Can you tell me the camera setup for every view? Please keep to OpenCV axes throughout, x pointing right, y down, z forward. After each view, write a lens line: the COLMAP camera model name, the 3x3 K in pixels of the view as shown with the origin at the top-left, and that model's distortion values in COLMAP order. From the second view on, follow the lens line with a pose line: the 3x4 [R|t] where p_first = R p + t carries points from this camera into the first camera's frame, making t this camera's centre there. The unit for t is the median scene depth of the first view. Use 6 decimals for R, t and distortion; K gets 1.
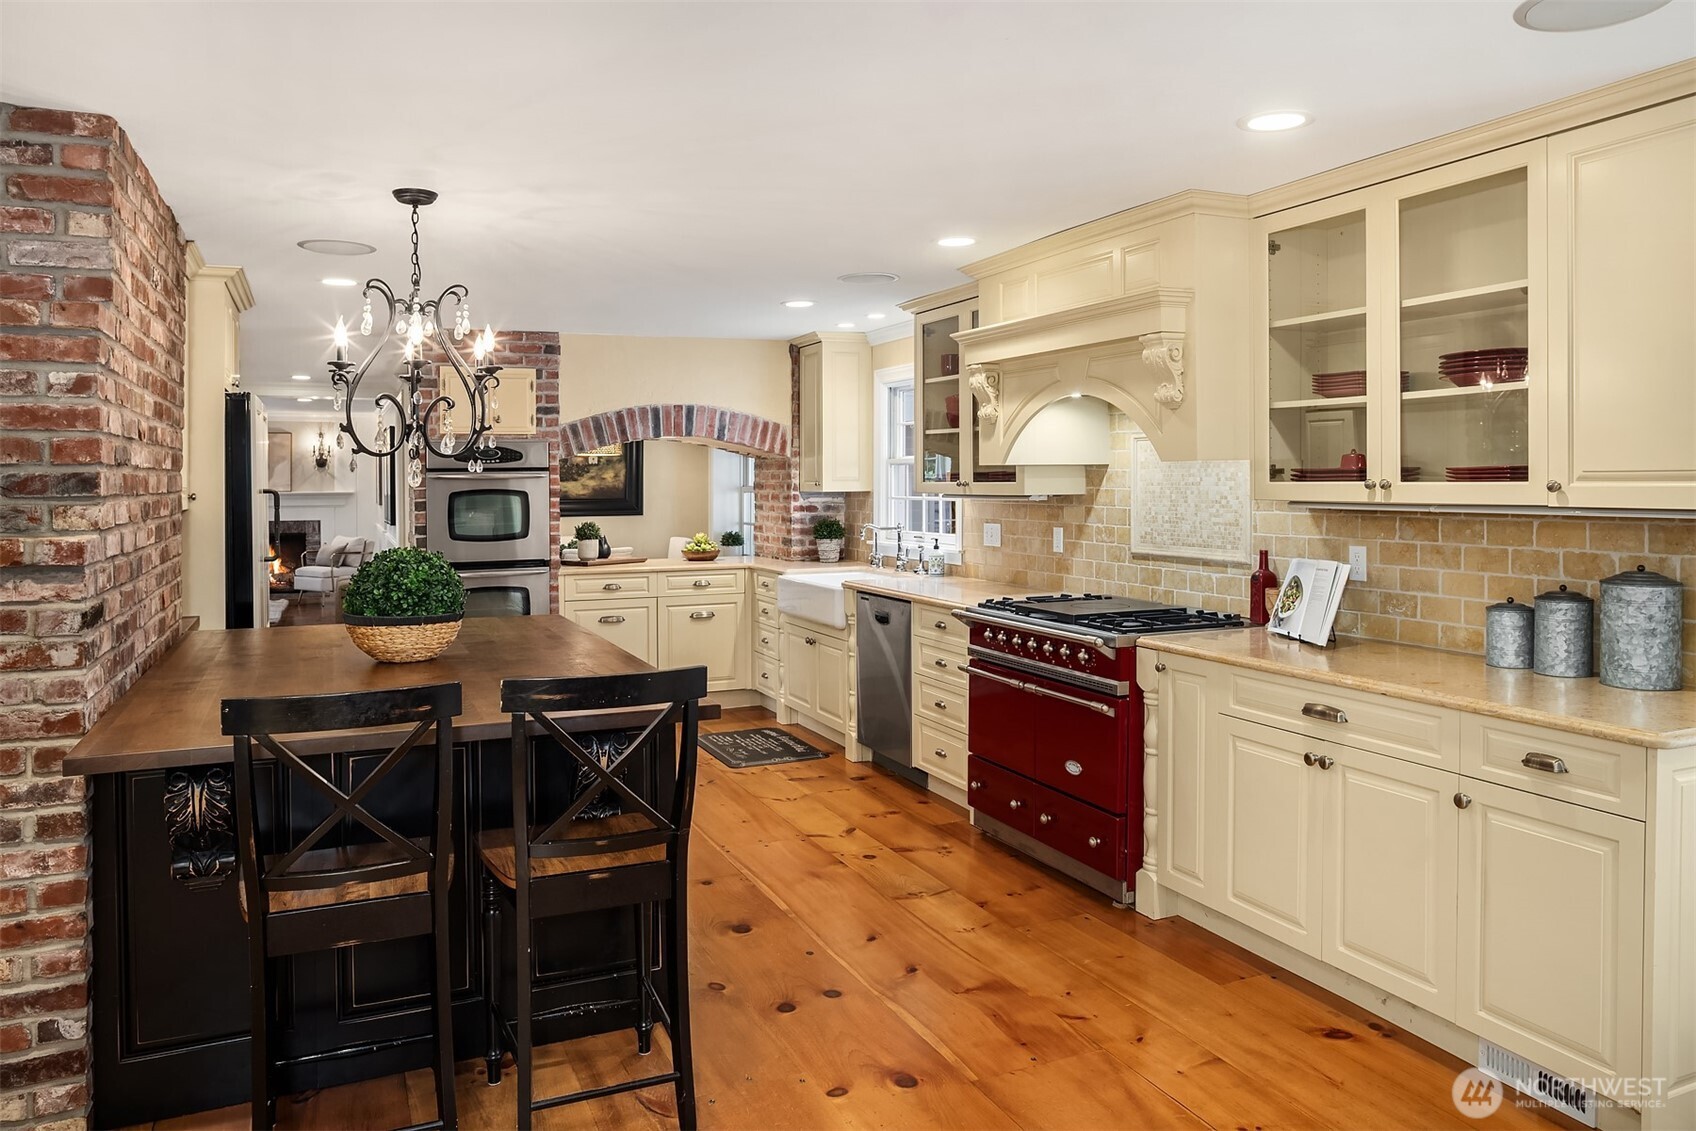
lens RADIAL K [[1206.2, 0, 847.0], [0, 1206.2, 499.4], [0, 0, 1]] dist [-0.047301, 0.025482]
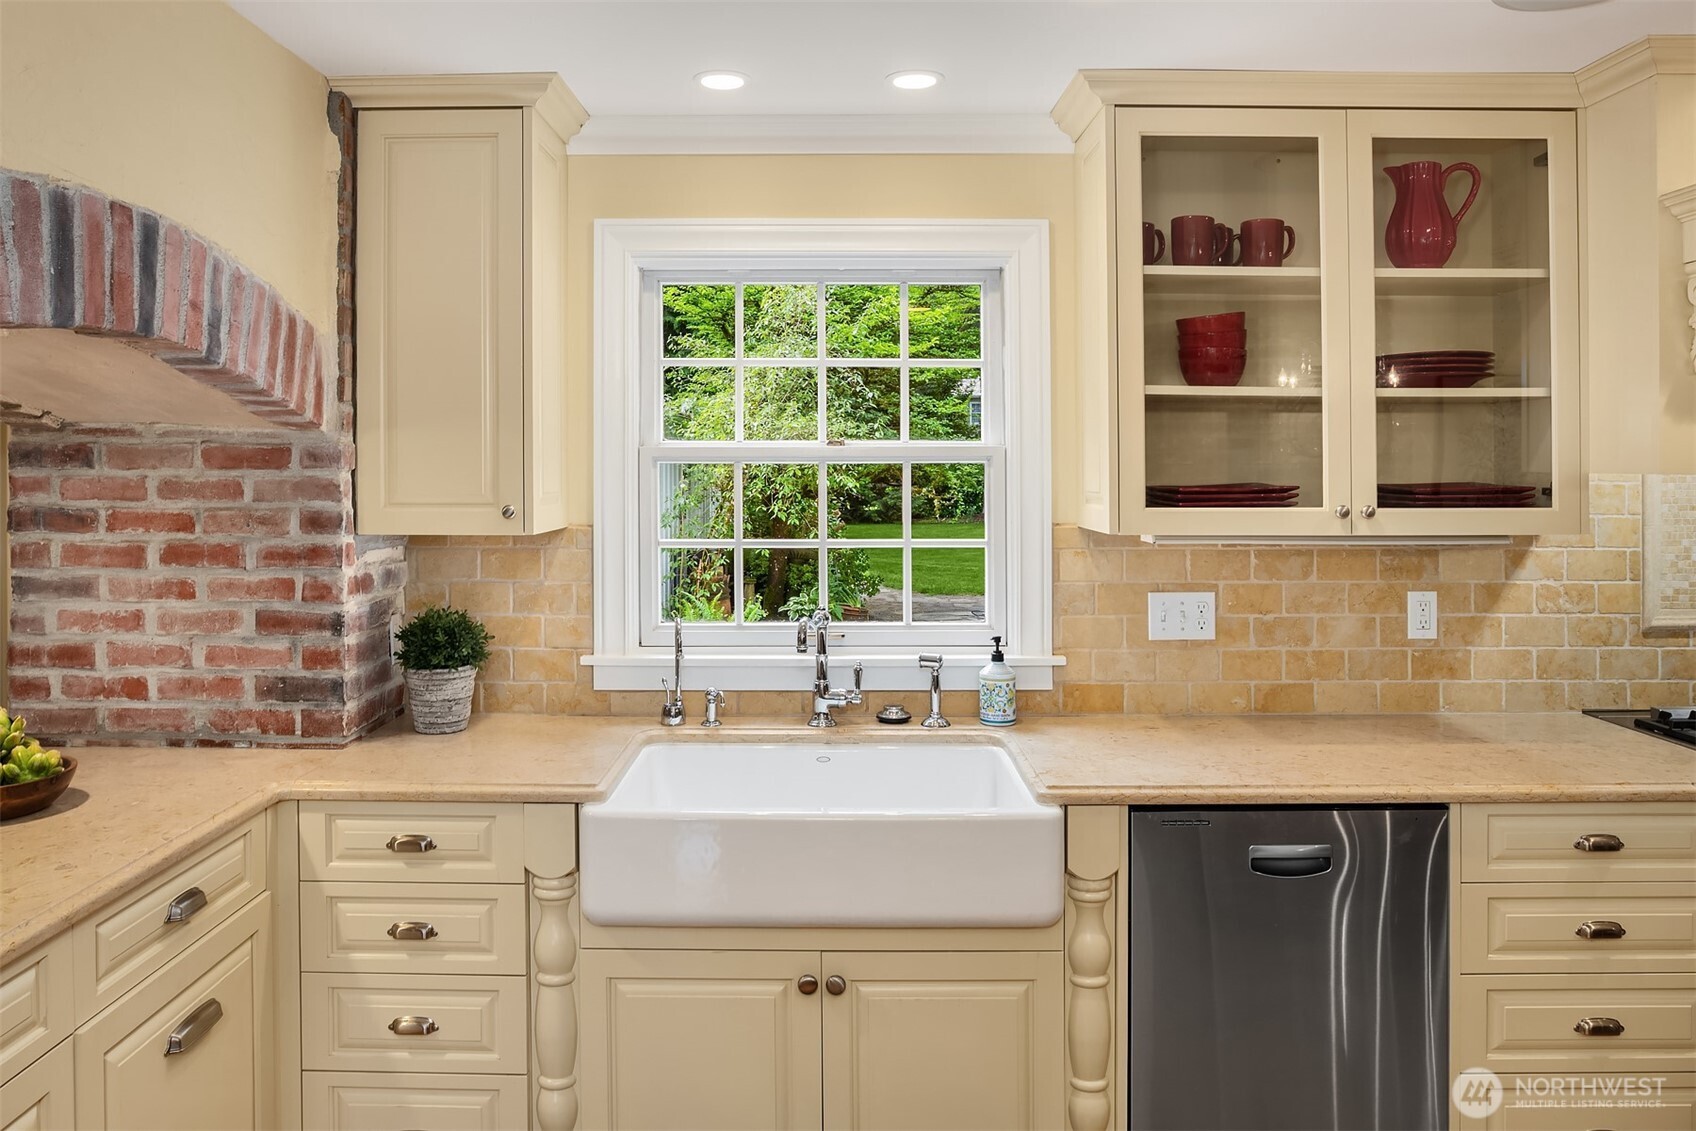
lens RADIAL K [[1206.2, 0, 822.9], [0, 1206.2, 455.2], [0, 0, 1]] dist [-0.047301, 0.025482]
pose [[0.400165, 0.020101, 0.916223, -0.426450], [0.011765, 0.999564, -0.027068, -0.026273], [-0.916368, 0.021611, 0.399754, 1.084601]]
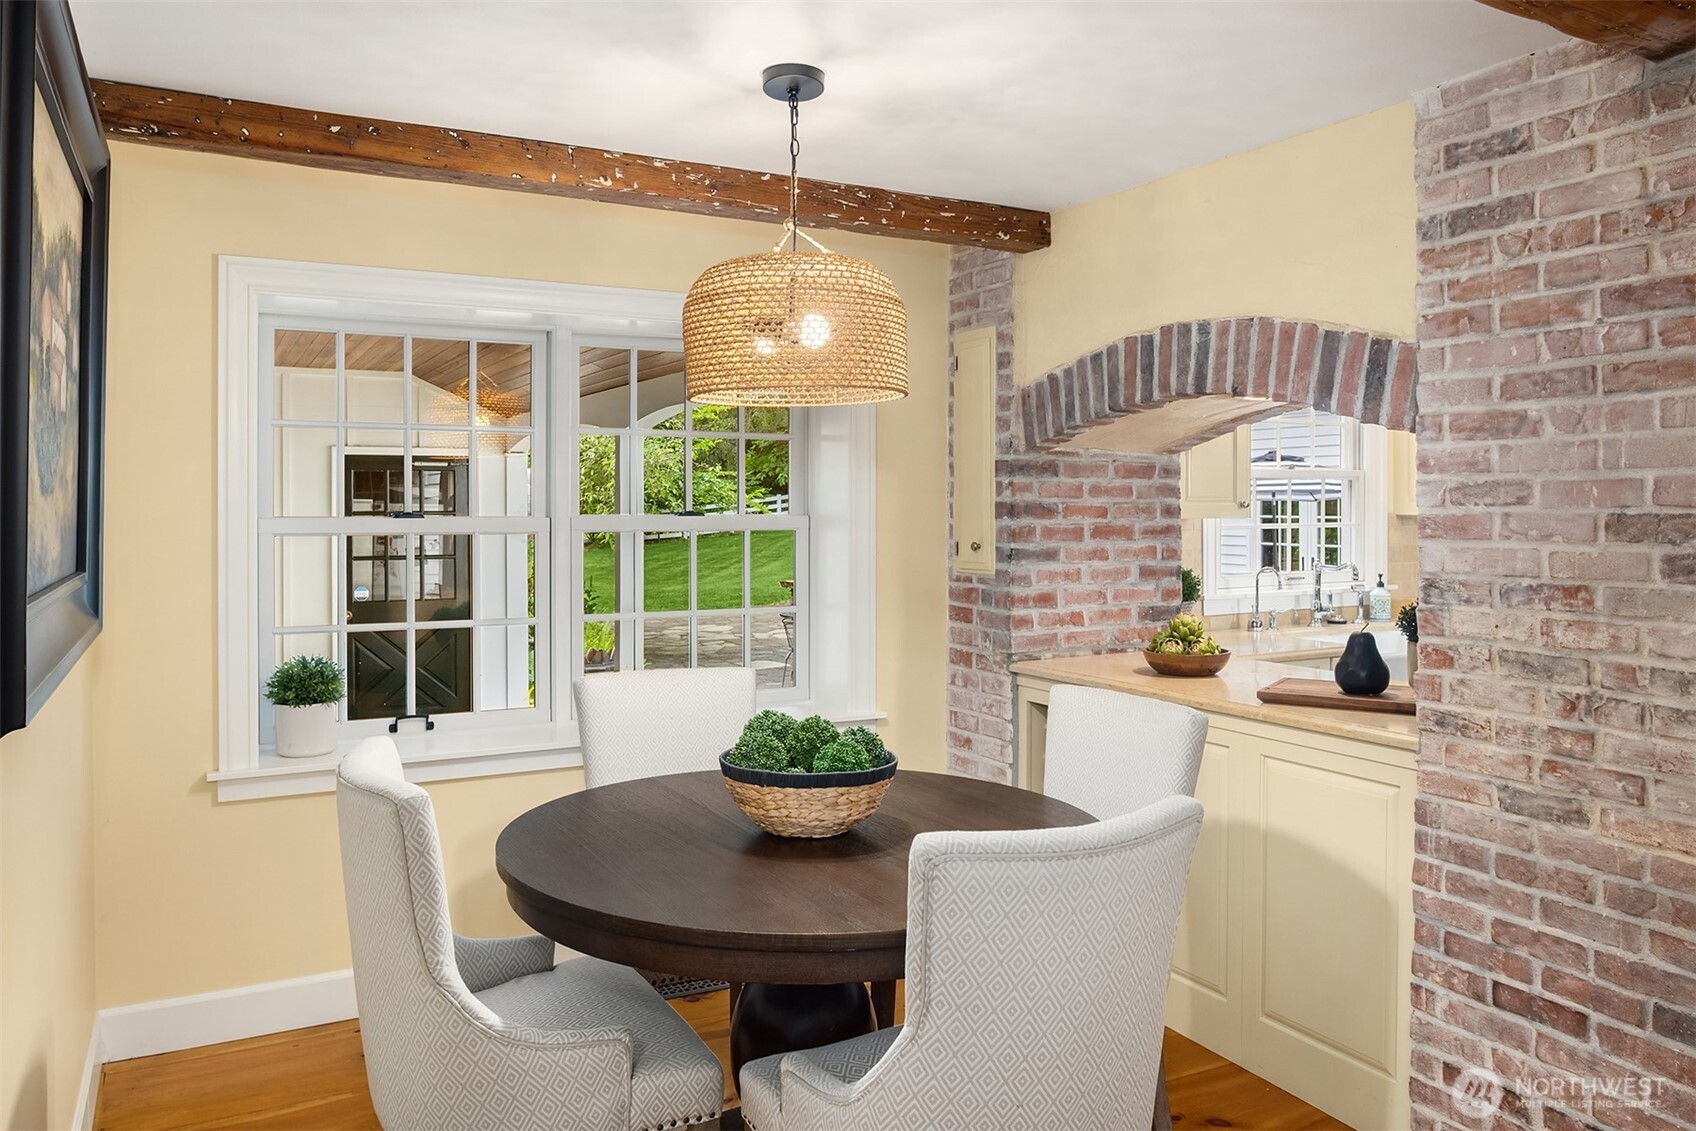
lens RADIAL K [[1206.2, 0, 874.4], [0, 1206.2, 471.5], [0, 0, 1]] dist [-0.047301, 0.025482]
pose [[-0.084511, 0.026952, 0.996058, -0.835020], [0.015236, 0.999552, -0.025754, -0.023397], [-0.996306, 0.012999, -0.084884, 1.713350]]
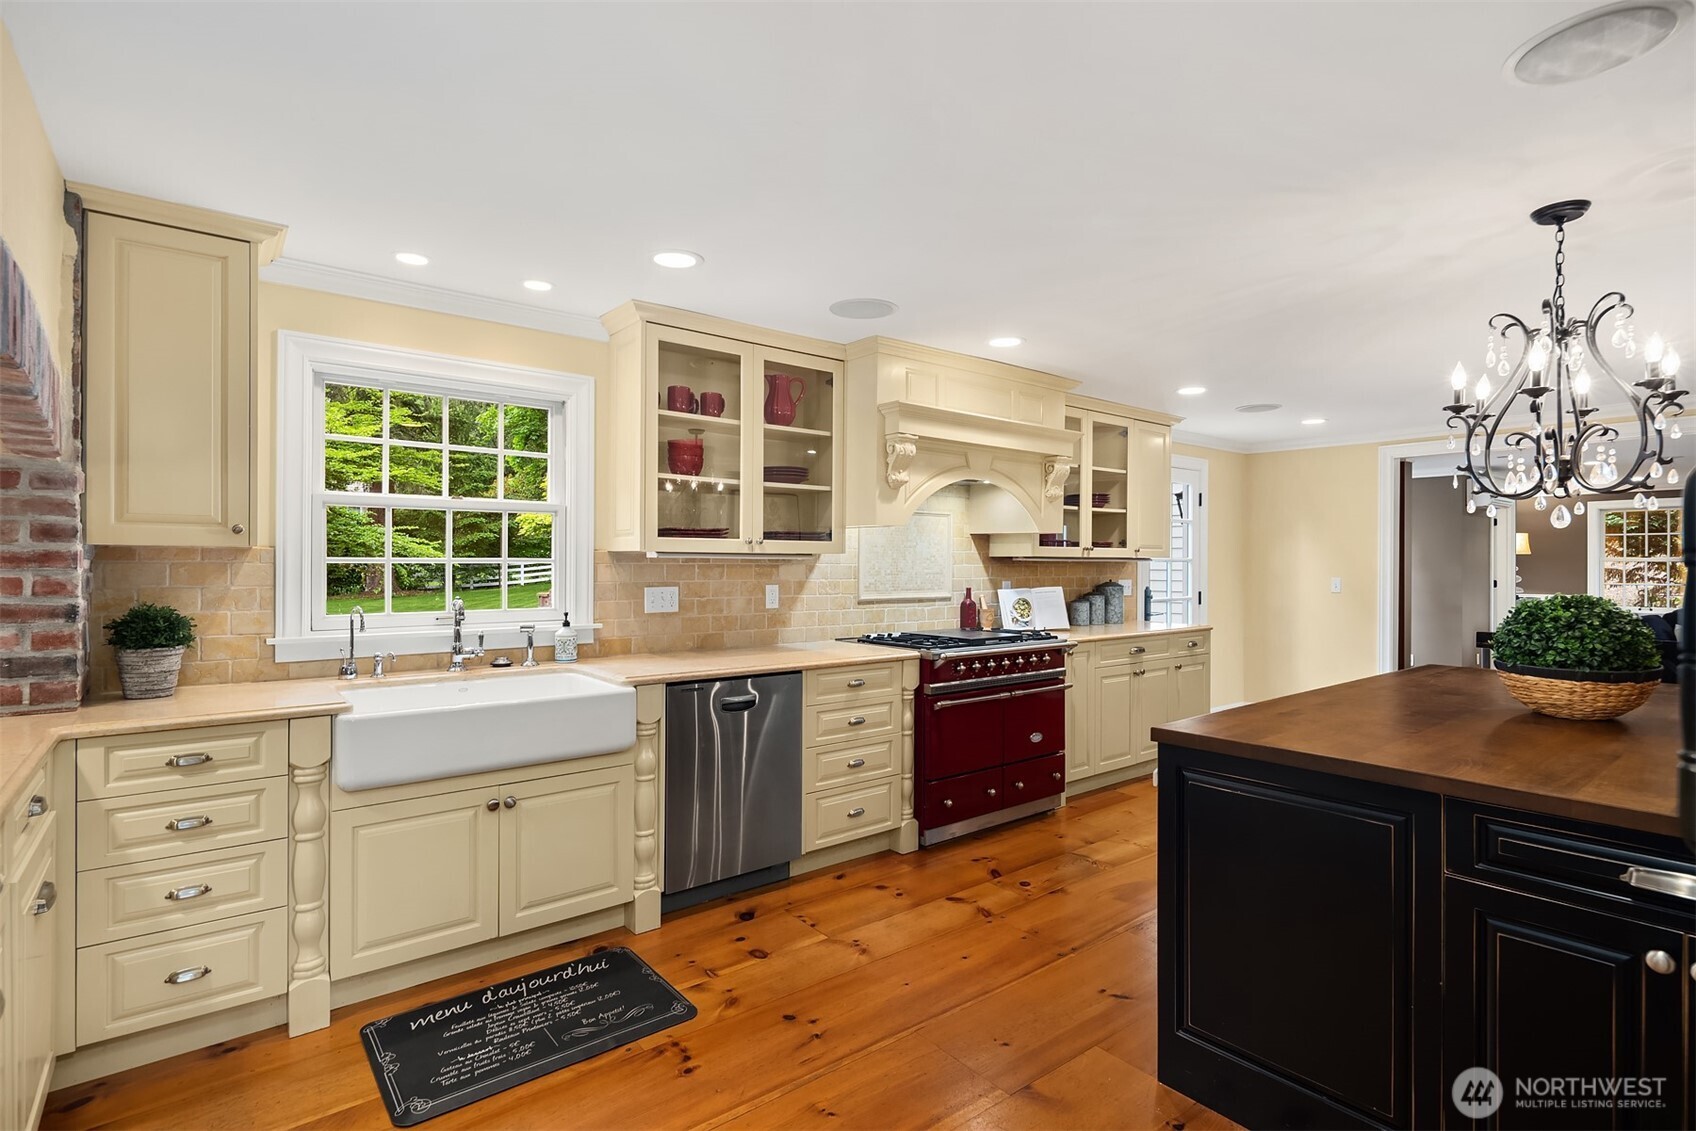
lens RADIAL K [[819.7, 0, 869.7], [0, 819.7, 559.7], [0, 0, 1]] dist [-0.004025, 0.000678]
pose [[-0.281117, 0.010842, 0.959612, -0.576658], [0.015210, 0.999861, -0.006841, 0.007350], [-0.959553, 0.012673, -0.281243, 1.180351]]
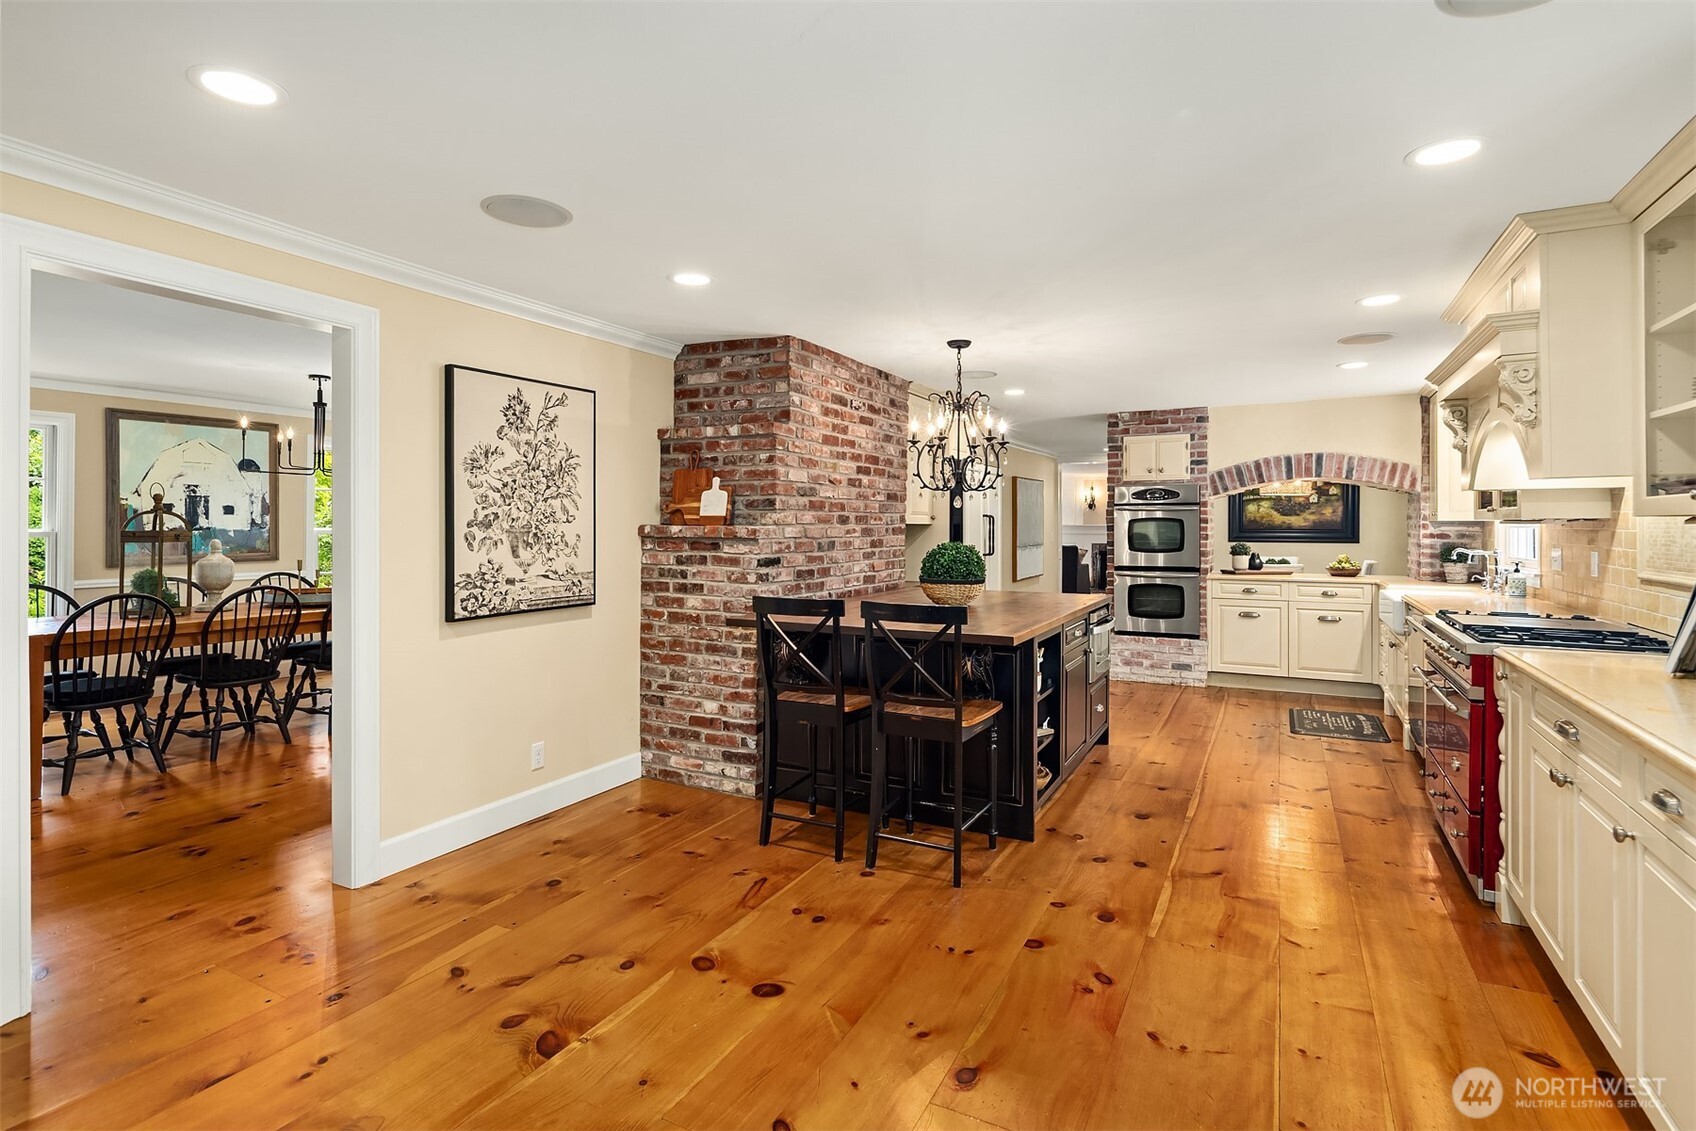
lens RADIAL K [[819.7, 0, 811.1], [0, 819.7, 520.9], [0, 0, 1]] dist [-0.004025, 0.000678]
pose [[0.608895, 0.006066, -0.793228, 0.324900], [-0.019677, 0.999779, -0.007459, 0.015574], [0.793007, 0.020151, 0.608879, 0.063737]]
